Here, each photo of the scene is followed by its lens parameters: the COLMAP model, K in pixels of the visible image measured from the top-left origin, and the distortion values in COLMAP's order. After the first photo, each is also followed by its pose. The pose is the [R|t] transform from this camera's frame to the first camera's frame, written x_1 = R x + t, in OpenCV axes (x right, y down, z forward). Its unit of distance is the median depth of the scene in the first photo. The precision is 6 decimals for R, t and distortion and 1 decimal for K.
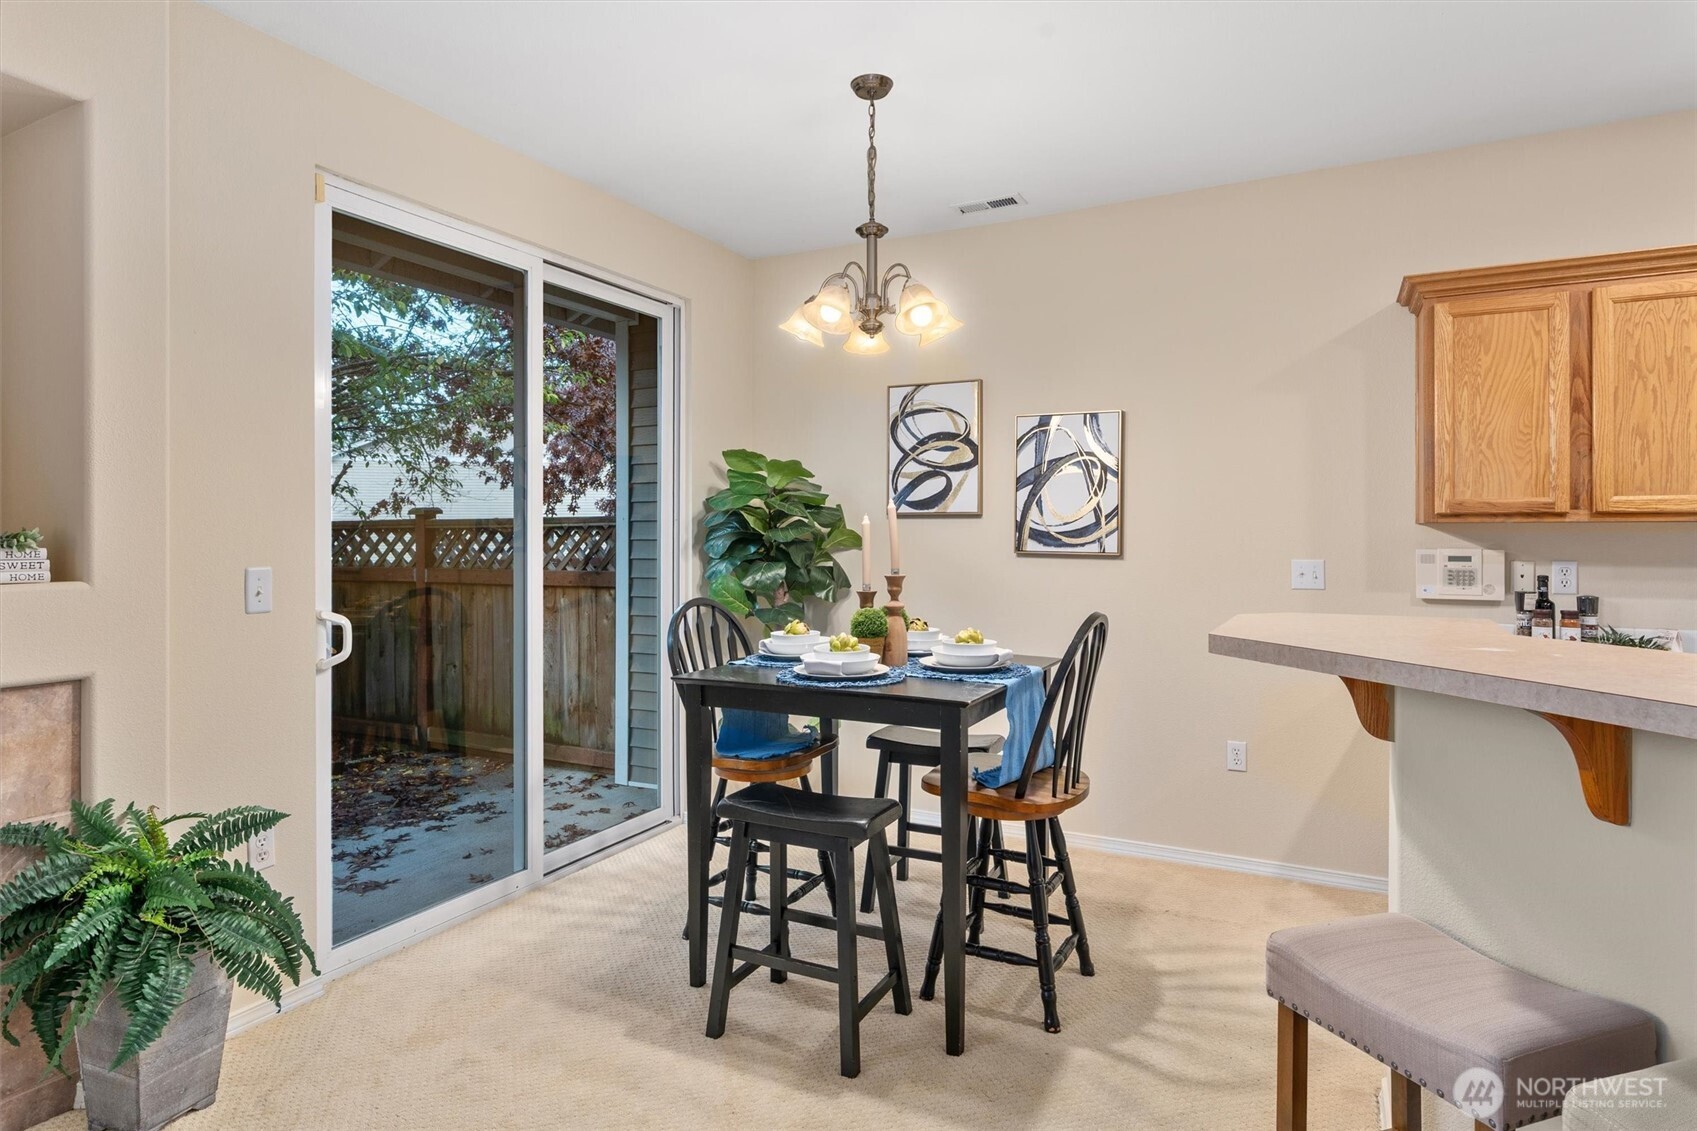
lens RADIAL K [[919.3, 0, 840.5], [0, 919.3, 540.2], [0, 0, 1]] dist [0.000880, 0.000724]
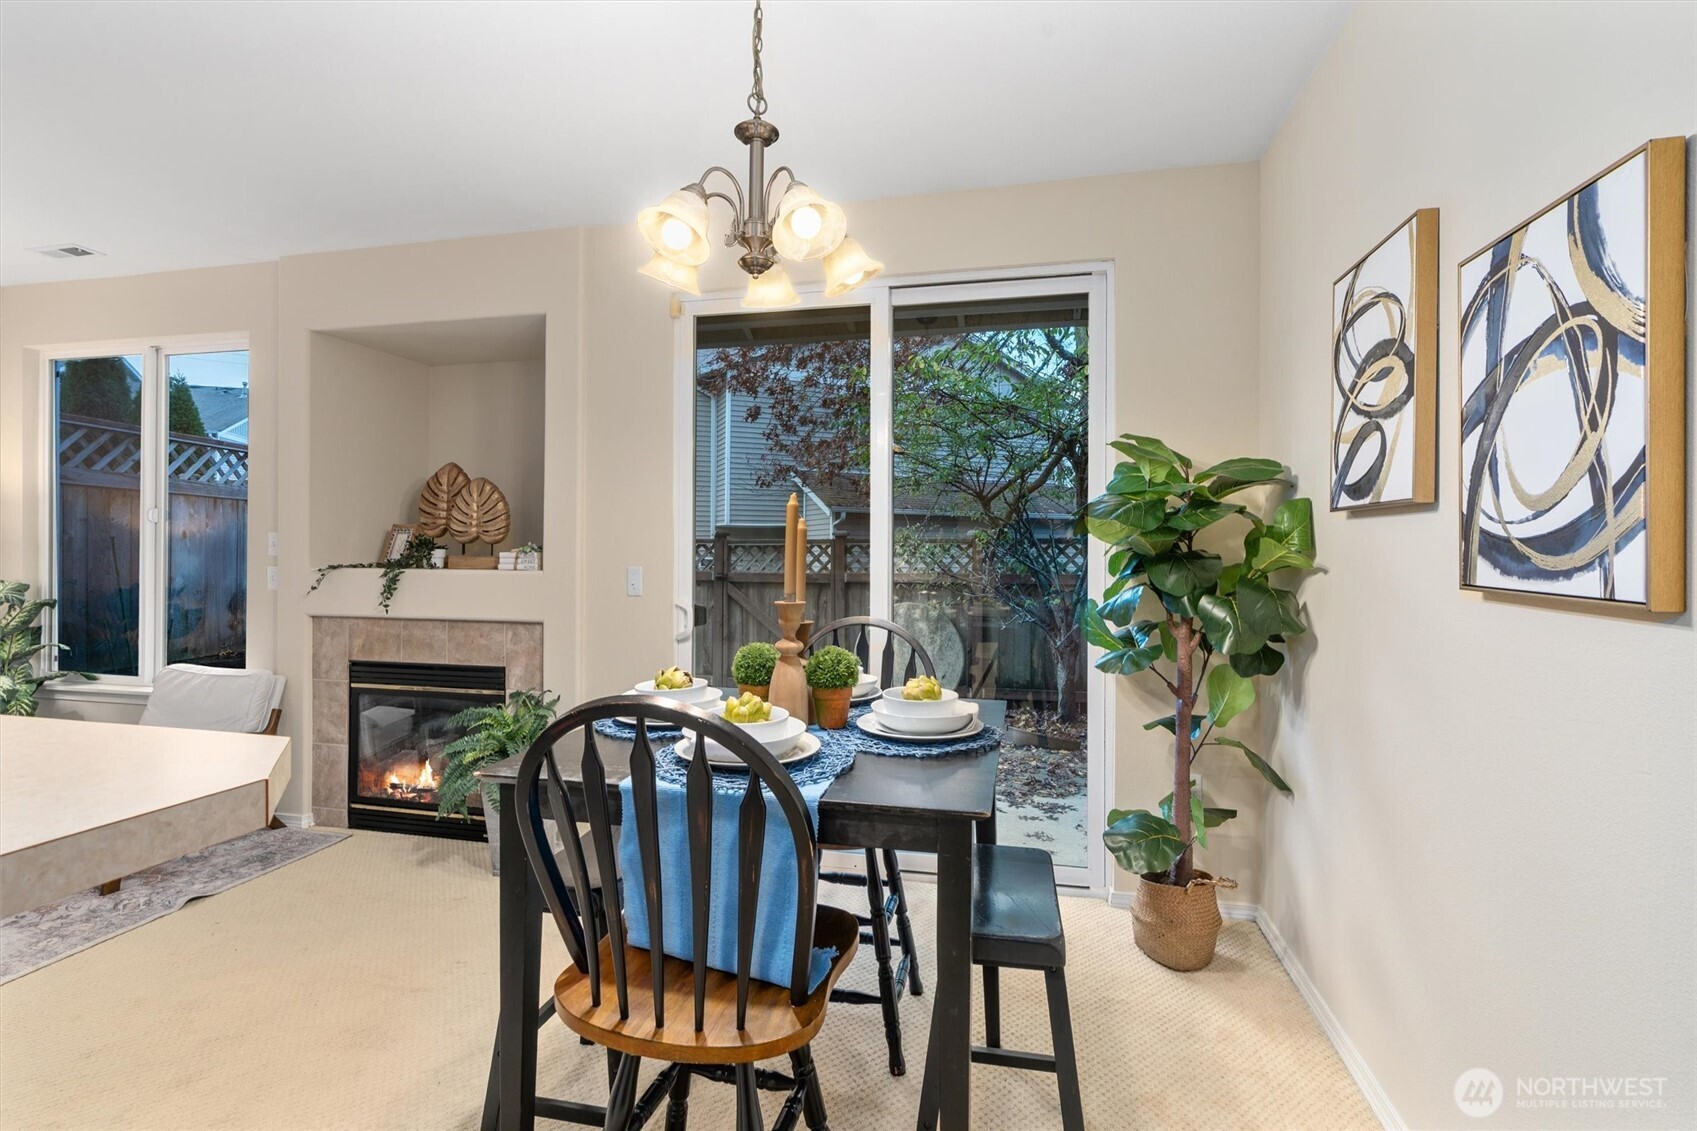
lens RADIAL K [[766.8, 0, 859.1], [0, 766.8, 563.0], [0, 0, 1]] dist [-0.026151, 0.000012]
pose [[0.268210, 0.015844, -0.963230, 0.551462], [-0.009700, 0.999858, 0.013745, -0.000286], [0.963312, 0.005657, 0.268325, 0.783890]]
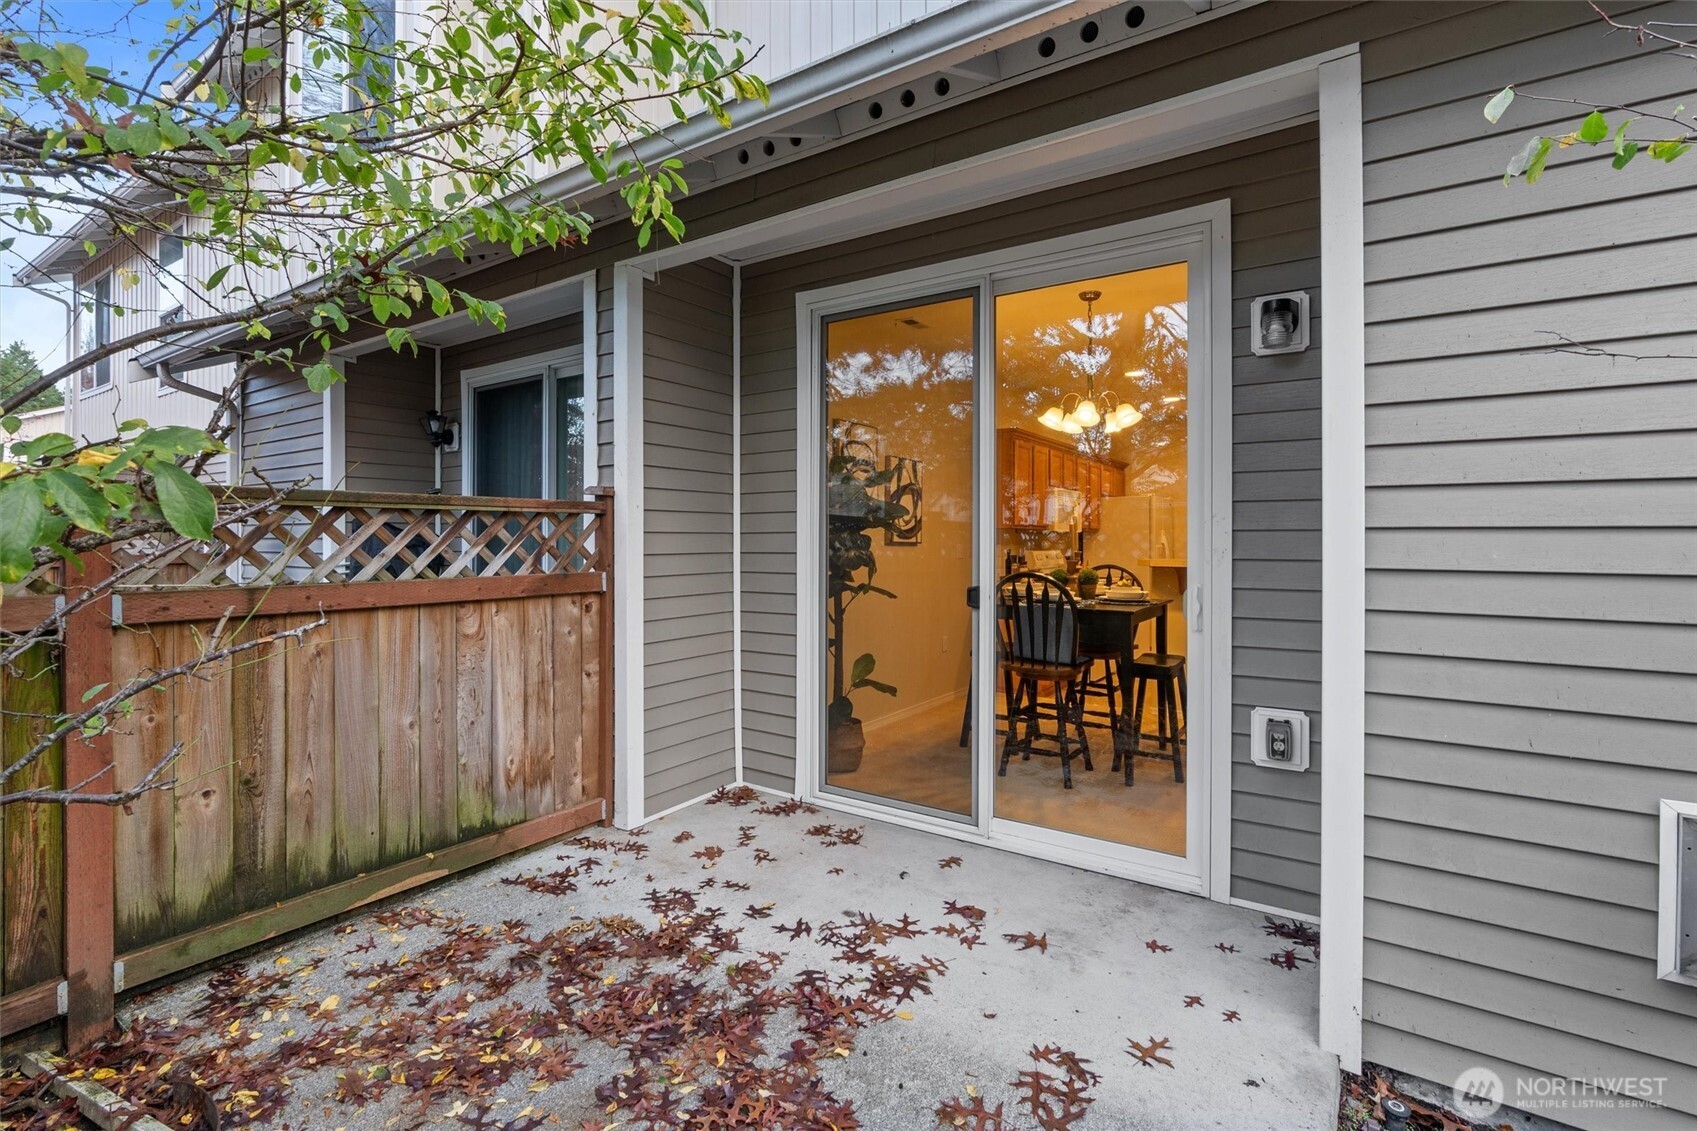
lens RADIAL K [[766.8, 0, 841.9], [0, 766.8, 549.6], [0, 0, 1]] dist [-0.026151, 0.000012]
pose [[0.109862, -0.011184, 0.993884, -1.394526], [0.000607, 0.999937, 0.011185, 0.012769], [-0.993947, -0.000626, 0.109862, 1.148243]]
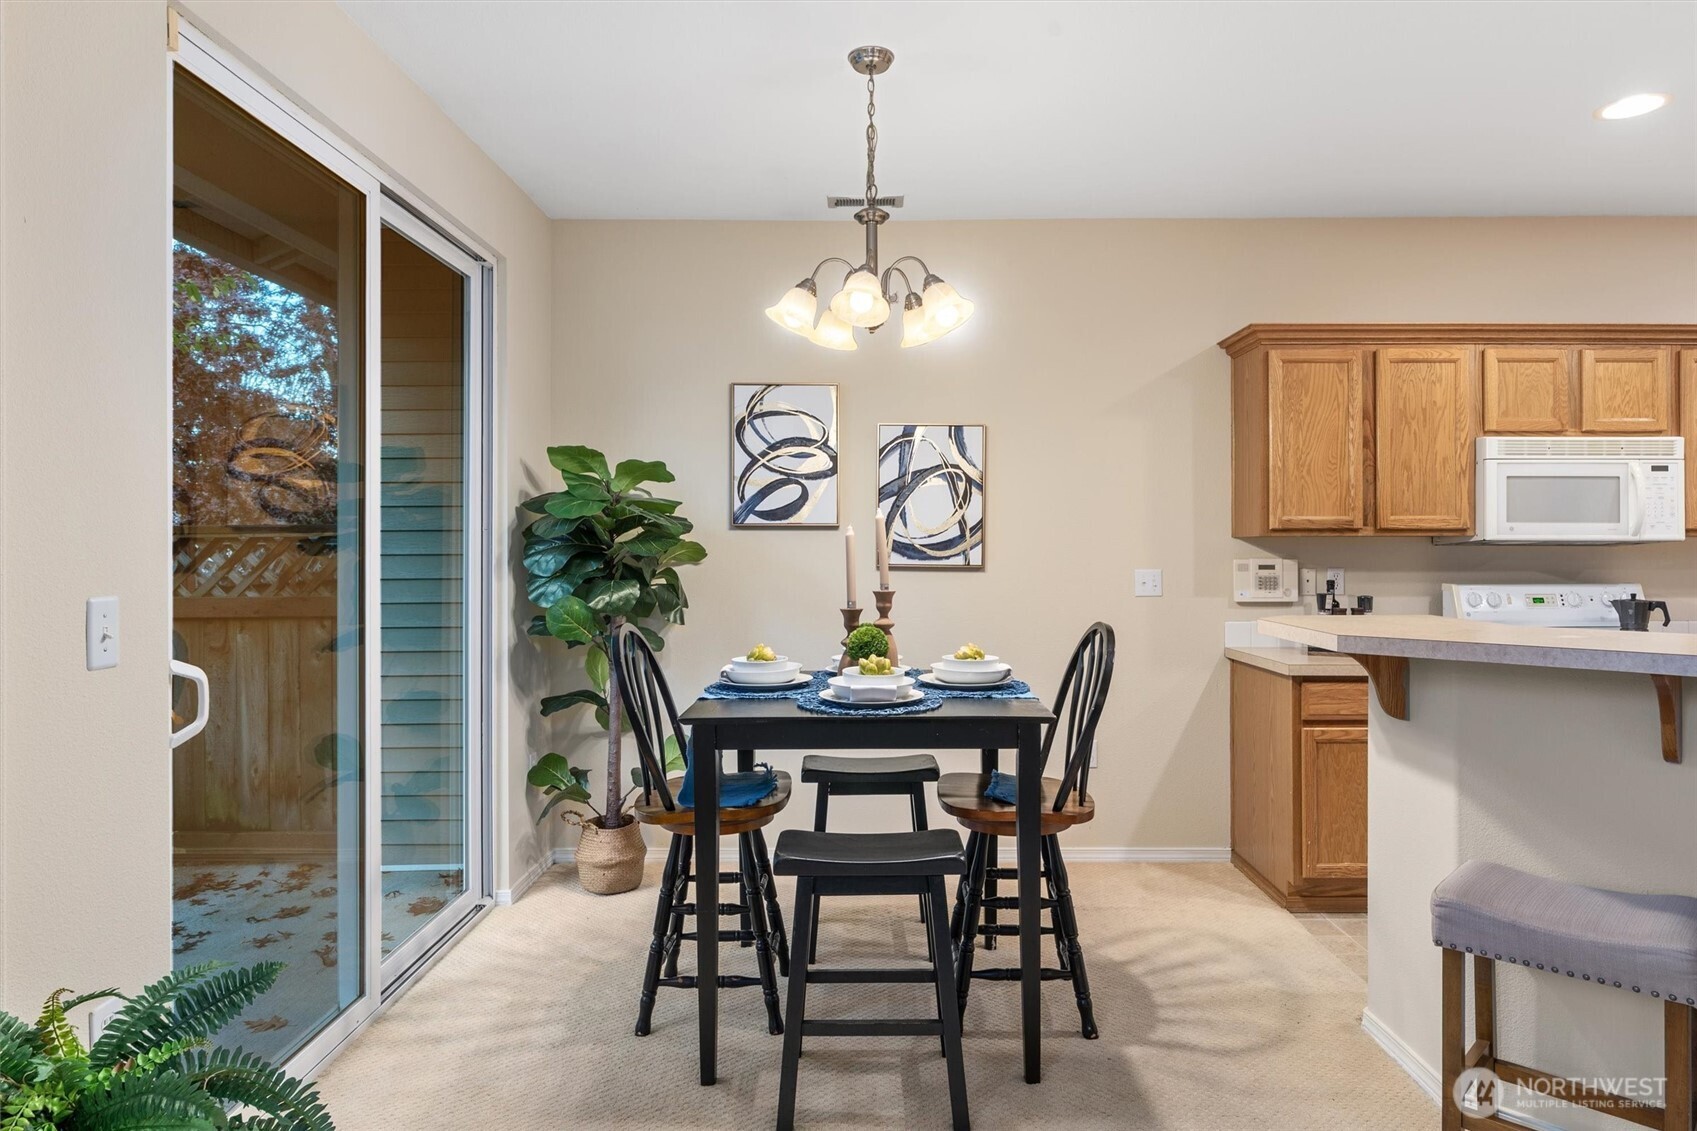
lens RADIAL K [[982.7, 0, 862.2], [0, 982.7, 550.5], [0, 0, 1]] dist [0.000892, 0.003009]
pose [[0.893300, -0.002407, 0.449455, -0.352276], [0.004341, 0.999985, -0.003272, 0.000624], [-0.449440, 0.004874, 0.893297, 0.106691]]
